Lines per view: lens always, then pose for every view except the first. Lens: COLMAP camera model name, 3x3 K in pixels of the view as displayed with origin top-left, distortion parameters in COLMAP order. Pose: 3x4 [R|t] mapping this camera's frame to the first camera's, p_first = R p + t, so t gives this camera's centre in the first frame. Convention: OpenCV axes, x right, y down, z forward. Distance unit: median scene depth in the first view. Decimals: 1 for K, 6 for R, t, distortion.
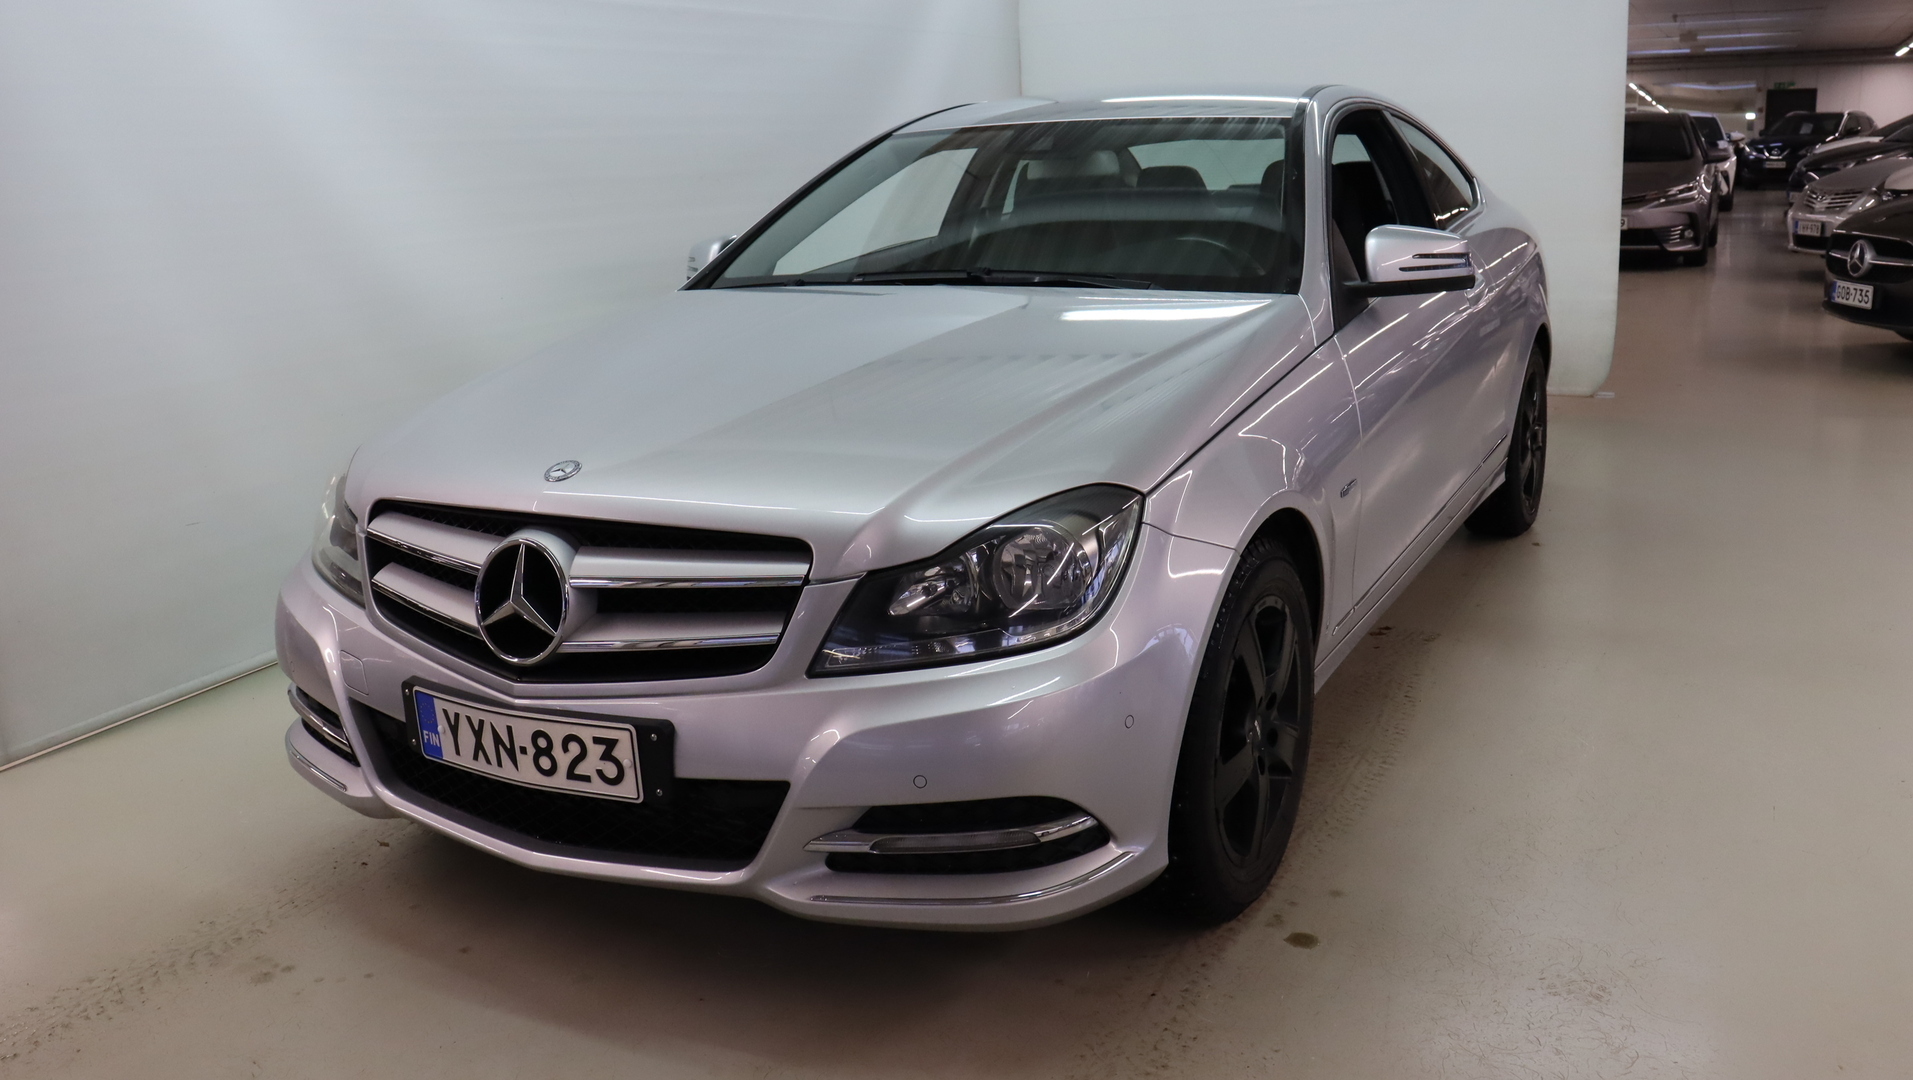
lens RADIAL K [[1544.7, 0, 956.5], [0, 1544.7, 540.0], [0, 0, 1]] dist [-0.182515, 0.151873]
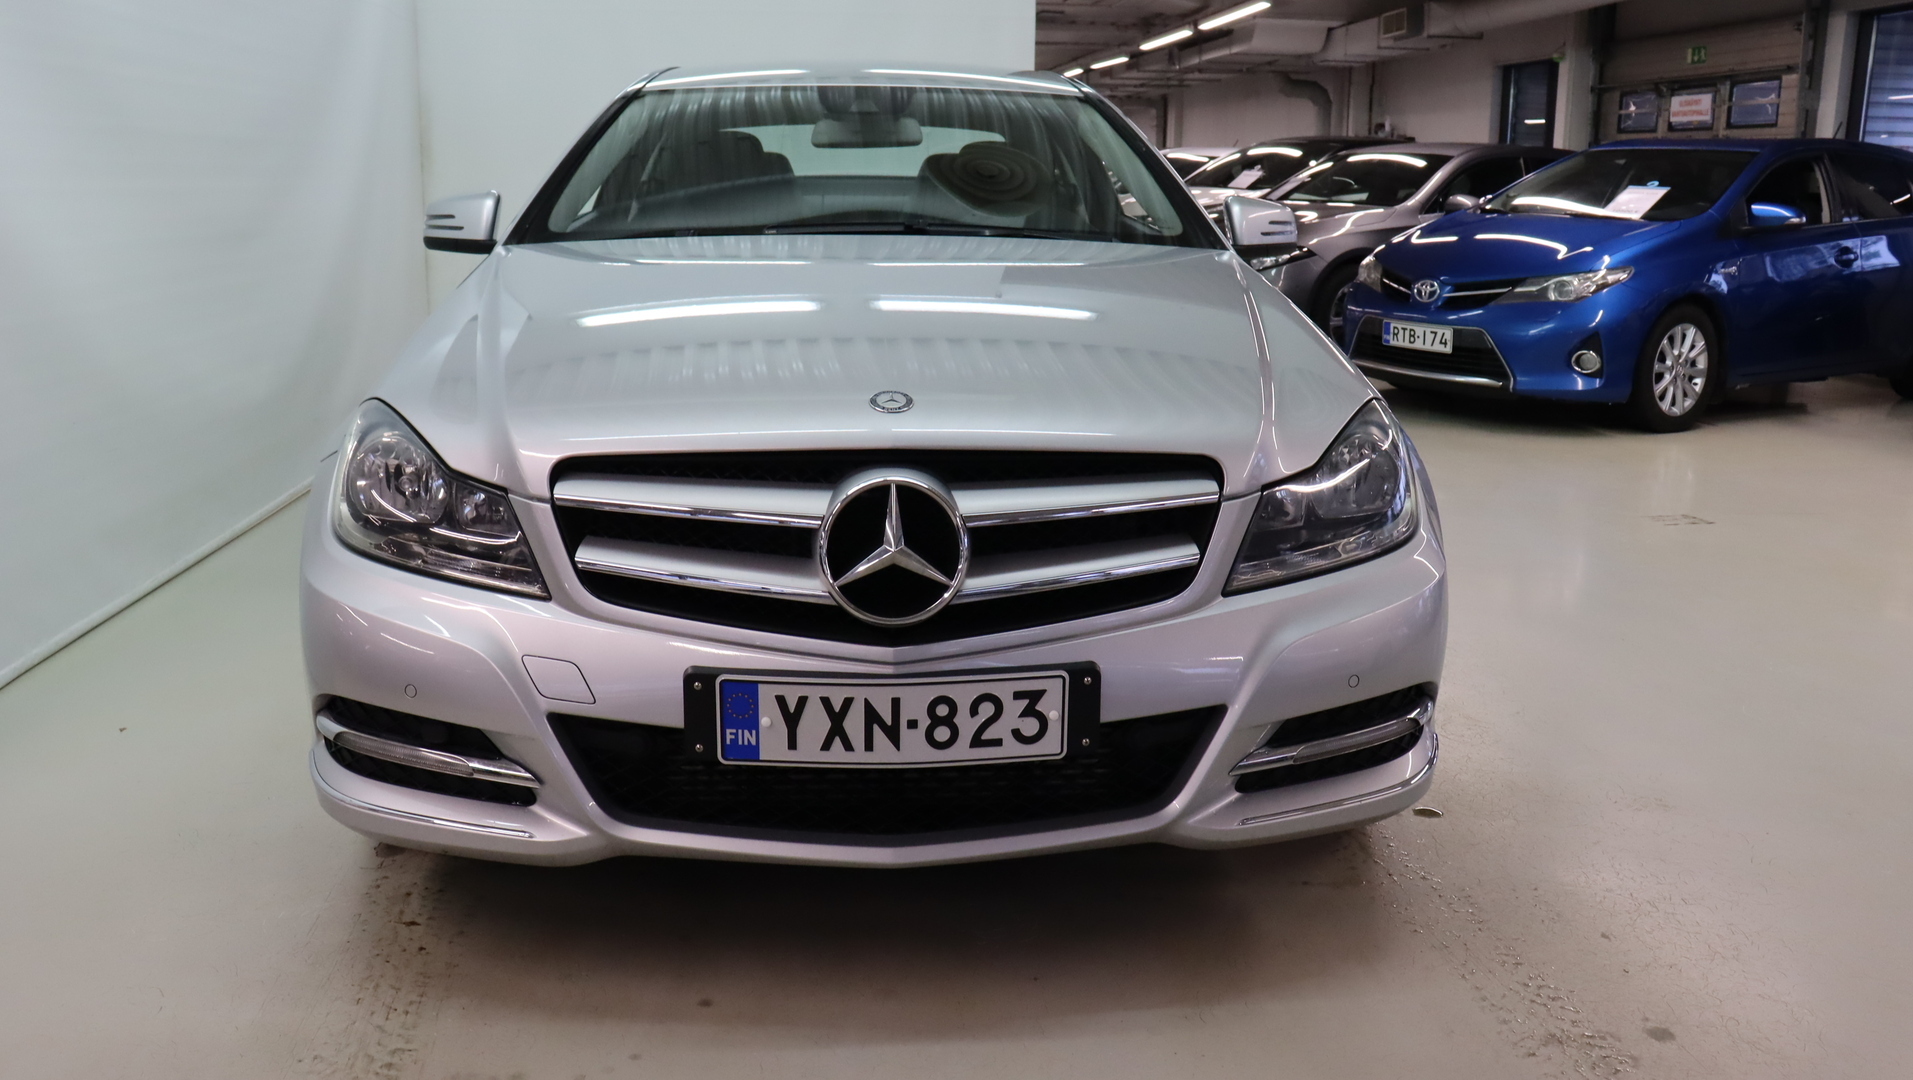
lens RADIAL K [[1544.7, 0, 956.5], [0, 1544.7, 540.0], [0, 0, 1]] dist [-0.182515, 0.151873]
pose [[0.847488, -0.068335, 0.526398, -0.720623], [0.083230, 0.996520, -0.004635, 0.041406], [-0.524249, 0.047740, 0.850226, 0.244908]]
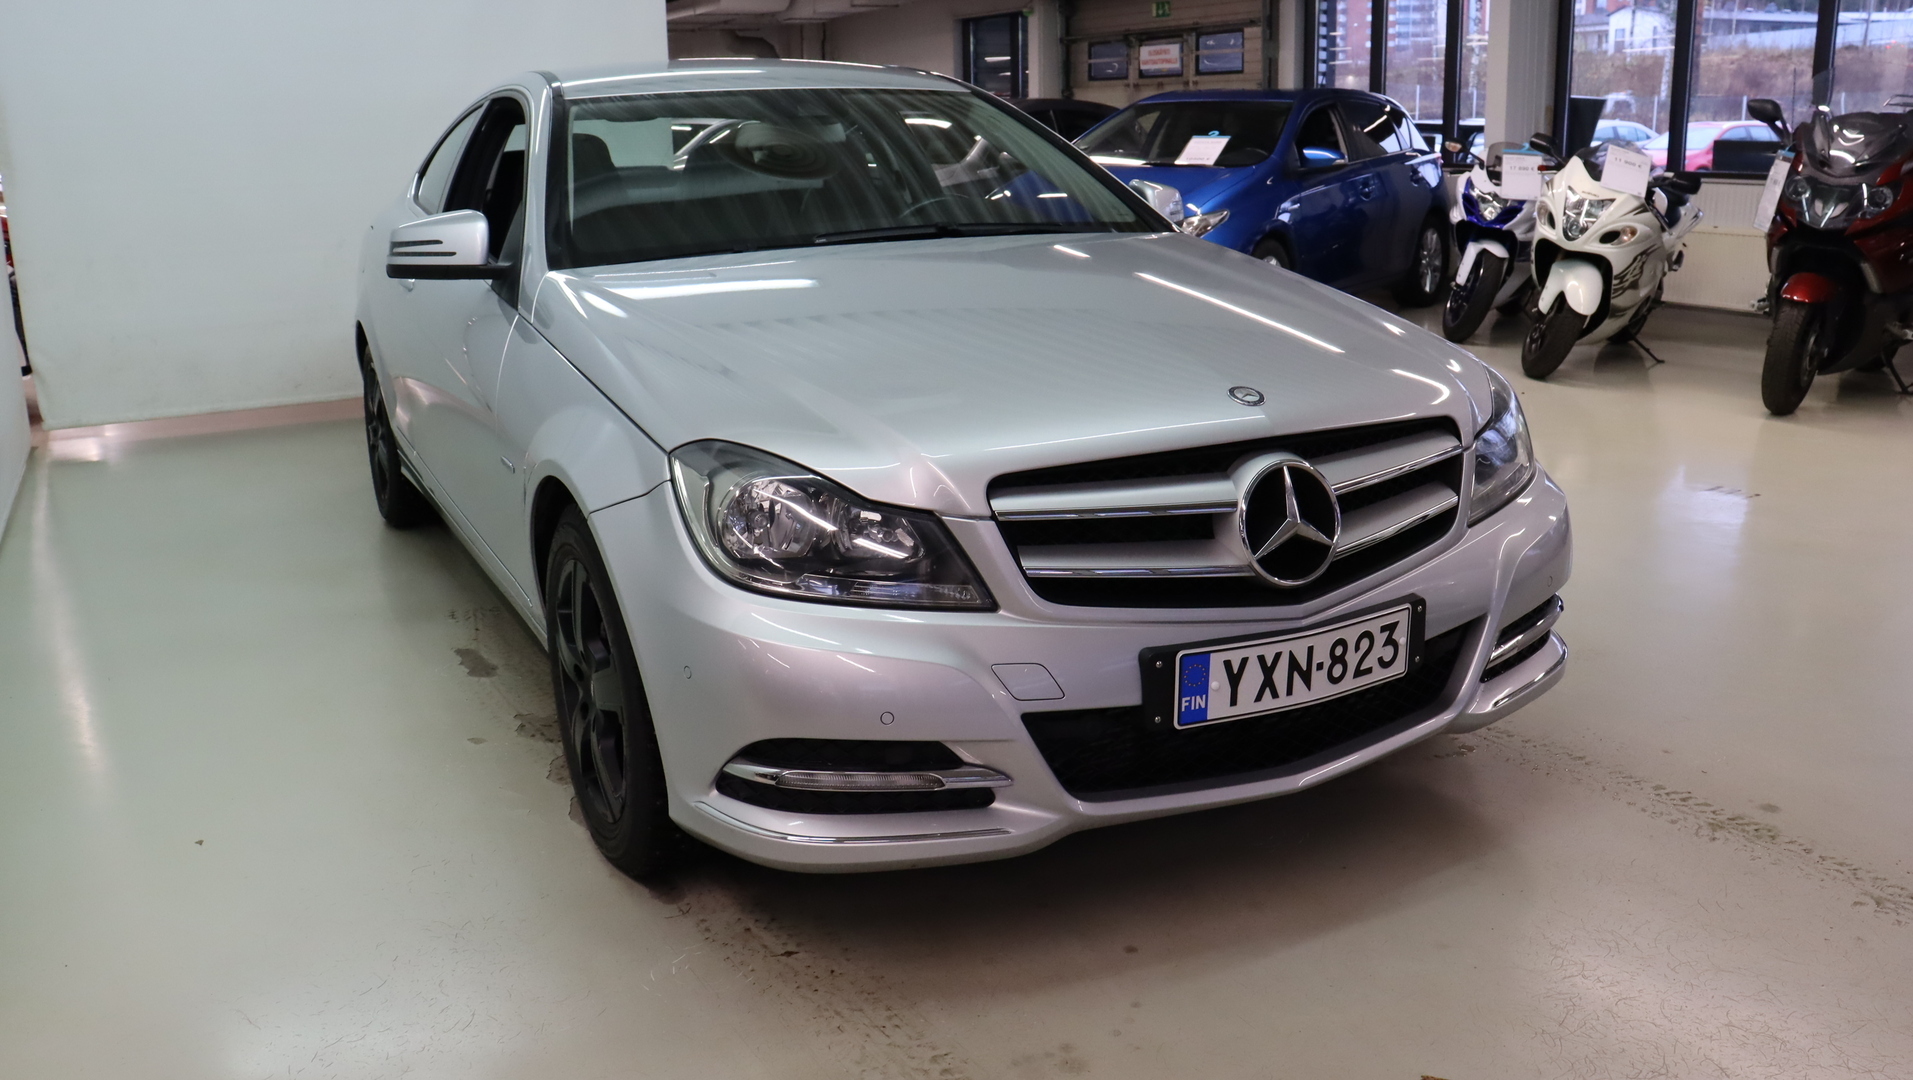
lens RADIAL K [[1544.7, 0, 956.5], [0, 1544.7, 540.0], [0, 0, 1]] dist [-0.182515, 0.151873]
pose [[0.581419, -0.178503, 0.793781, -1.233997], [0.195501, 0.977702, 0.076664, -0.070788], [-0.789766, 0.110612, 0.603352, 0.570255]]
